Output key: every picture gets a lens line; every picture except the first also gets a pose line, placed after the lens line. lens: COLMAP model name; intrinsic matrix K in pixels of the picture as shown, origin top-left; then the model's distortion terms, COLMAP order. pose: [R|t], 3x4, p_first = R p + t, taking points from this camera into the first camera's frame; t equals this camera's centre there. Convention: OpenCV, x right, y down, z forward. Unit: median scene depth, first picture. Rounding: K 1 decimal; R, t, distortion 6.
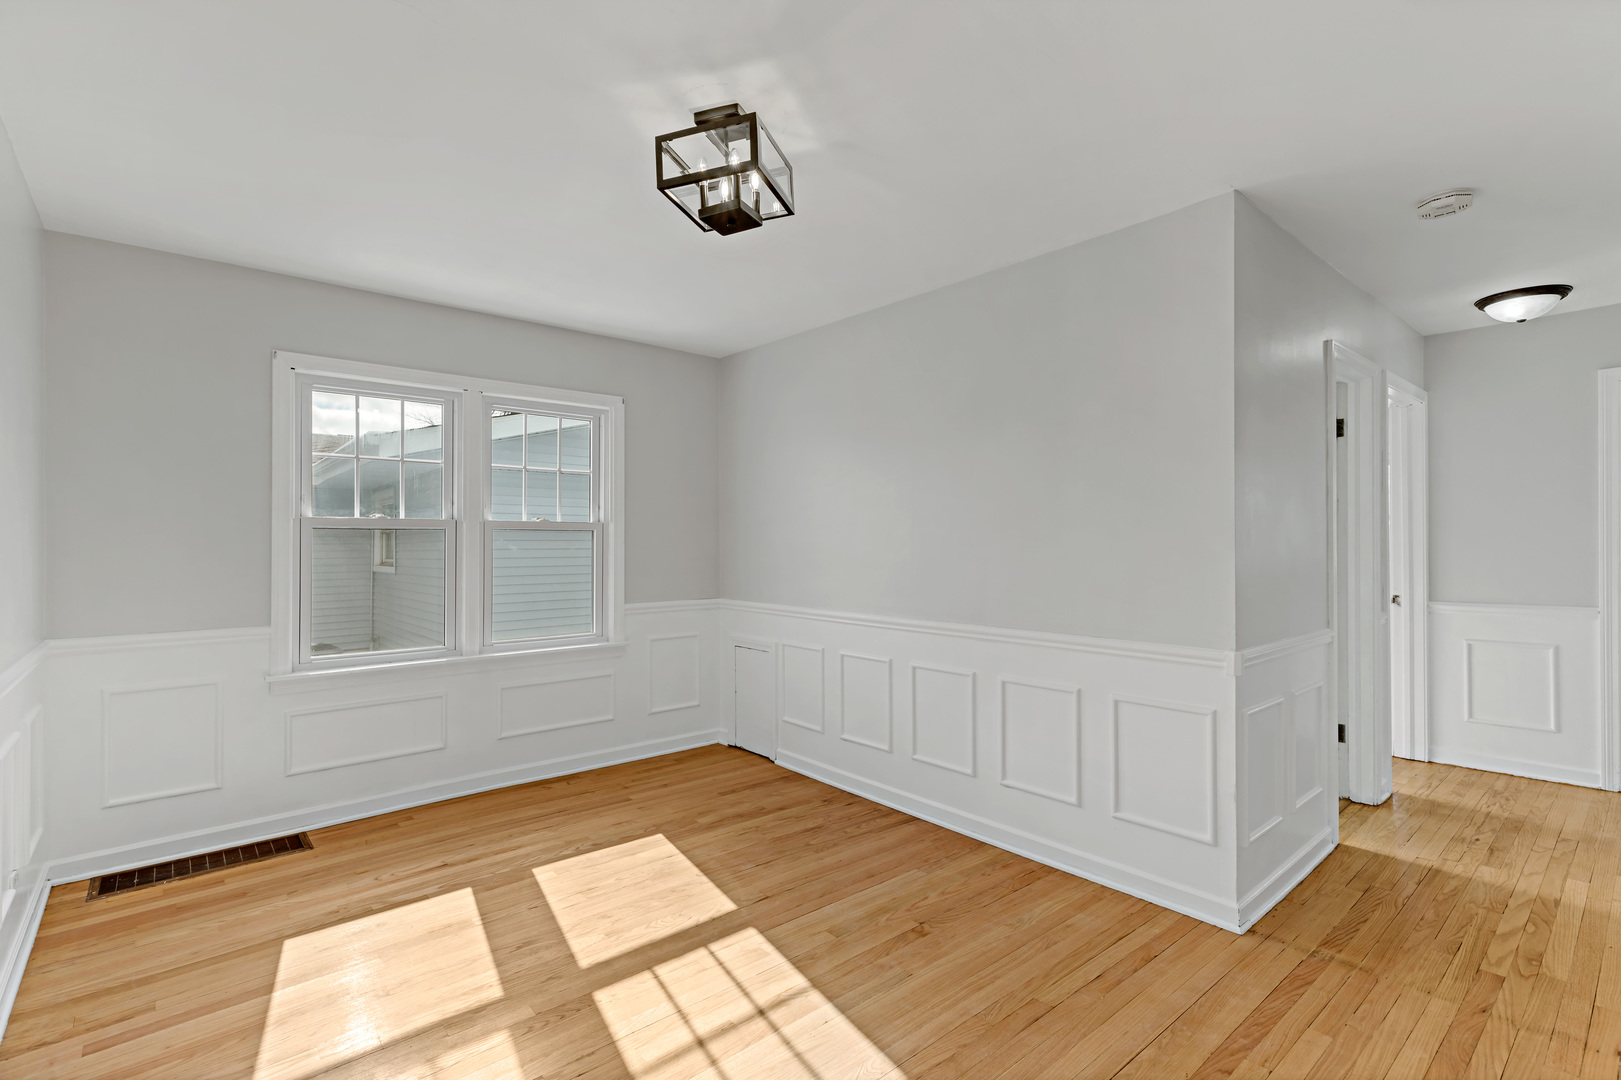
lens RADIAL K [[748.8, 0, 818.5], [0, 748.8, 541.0], [0, 0, 1]] dist [0.008635, -0.001222]
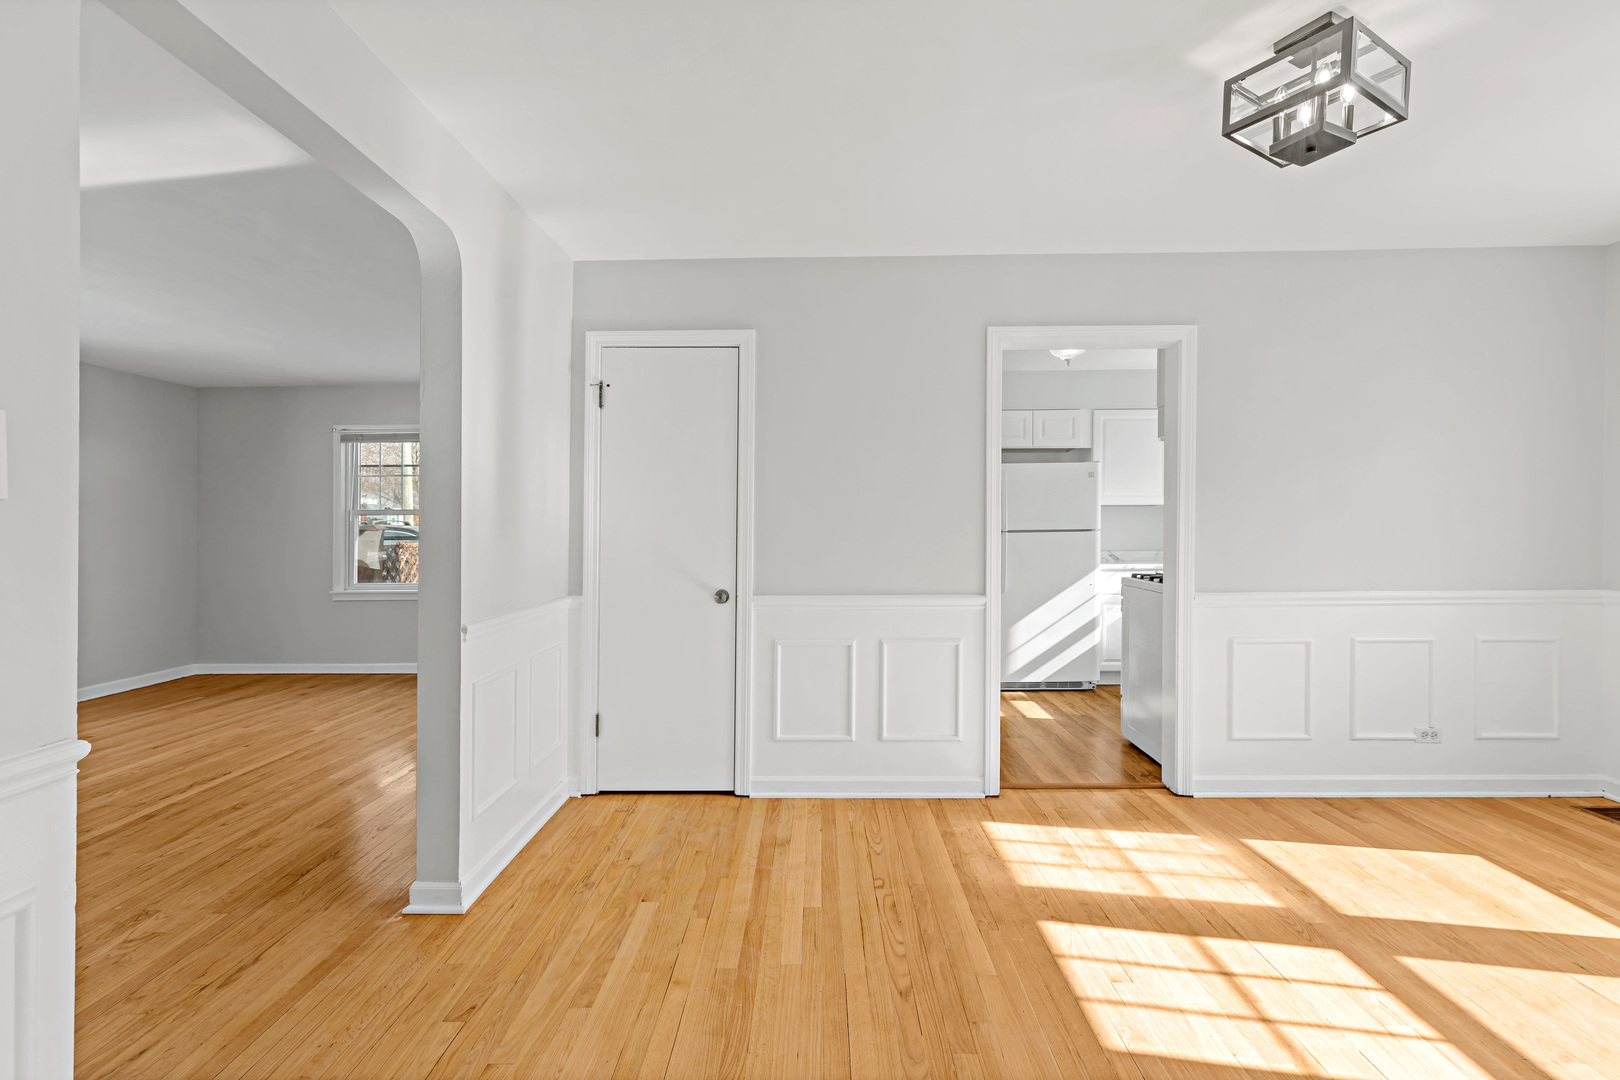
lens RADIAL K [[748.4, 0, 808.3], [0, 748.4, 533.4], [0, 0, 1]] dist [0.008635, -0.001222]
pose [[-0.669212, 0.020530, -0.742788, 0.690377], [0.015214, 0.999787, 0.013926, 0.006238], [0.742916, -0.001981, -0.669382, 0.852761]]
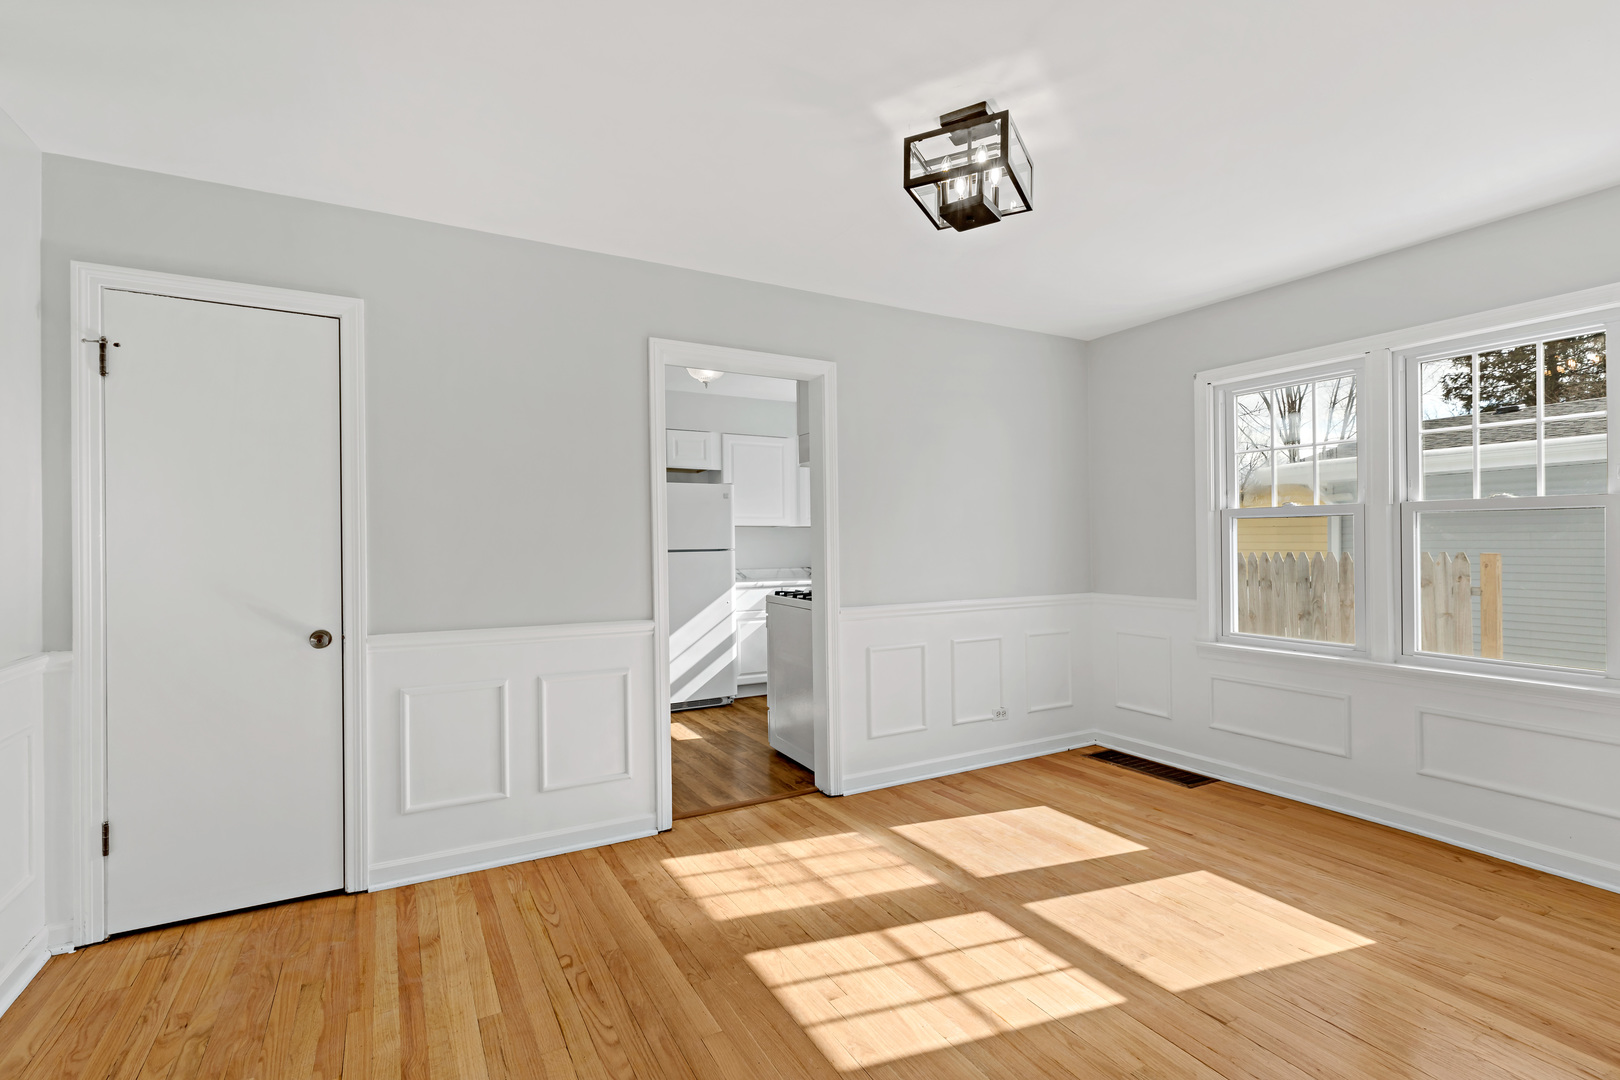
lens RADIAL K [[748.4, 0, 807.1], [0, 748.4, 552.1], [0, 0, 1]] dist [0.008635, -0.001222]
pose [[-0.205317, 0.022704, -0.978432, 0.673935], [0.011760, 0.999716, 0.020730, 0.002540], [0.978625, -0.007250, -0.205526, 0.719679]]
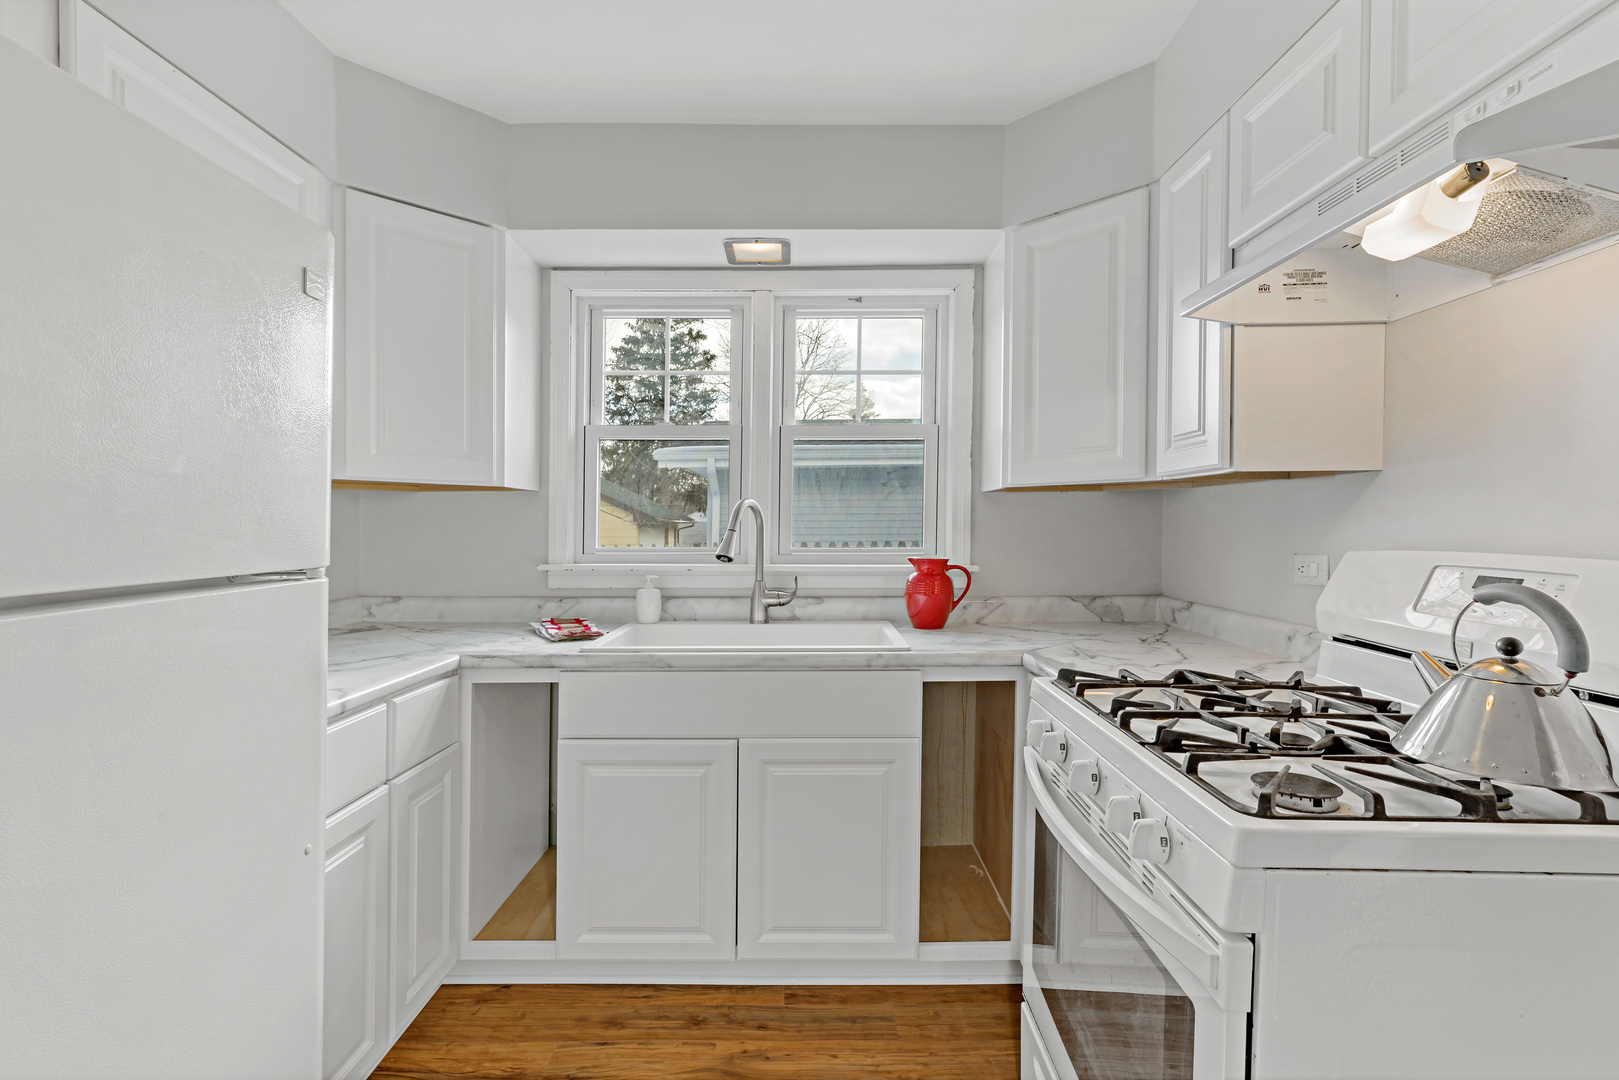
lens RADIAL K [[747.9, 0, 806.4], [0, 747.9, 562.4], [0, 0, 1]] dist [0.008635, -0.001222]
pose [[0.745946, 0.041747, -0.664696, -0.777264], [-0.005058, 0.998360, 0.057027, 0.006922], [0.665987, -0.039177, 0.744934, -0.000466]]
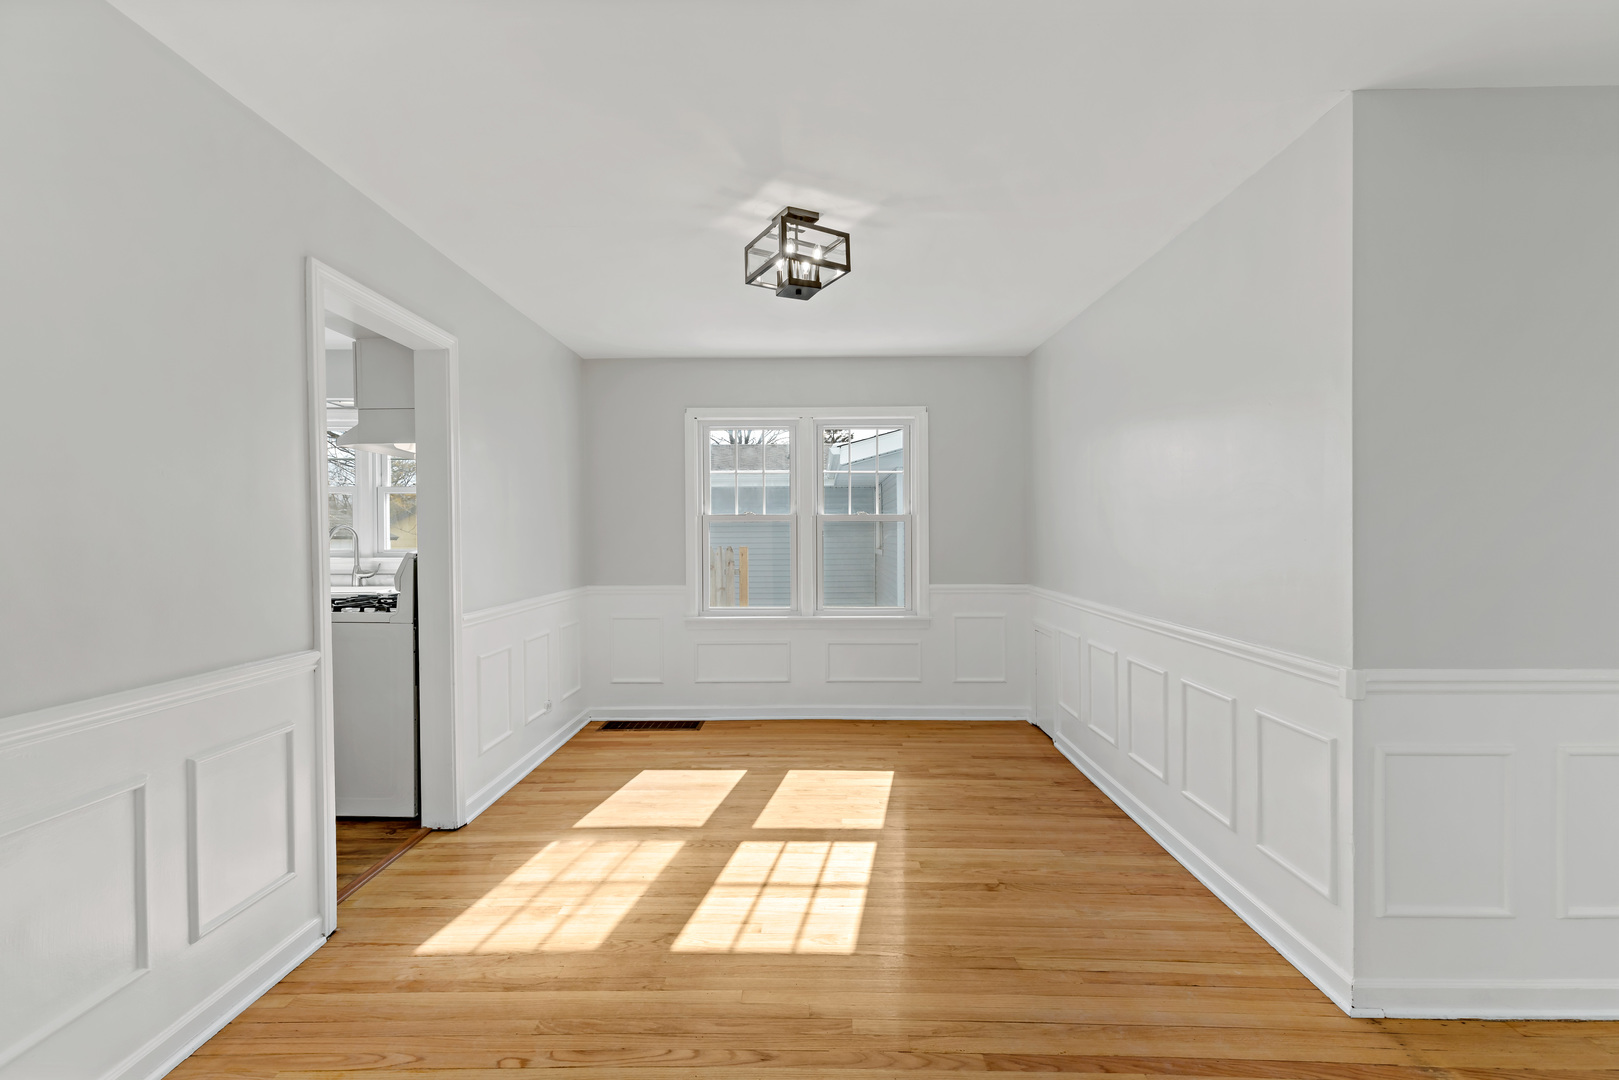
lens RADIAL K [[747.9, 0, 797.7], [0, 747.9, 546.0], [0, 0, 1]] dist [0.008635, -0.001222]
pose [[0.740828, 0.013069, -0.671568, 0.557129], [0.003675, 0.999717, 0.023508, -0.004975], [0.671685, -0.019884, 0.740570, 0.005468]]
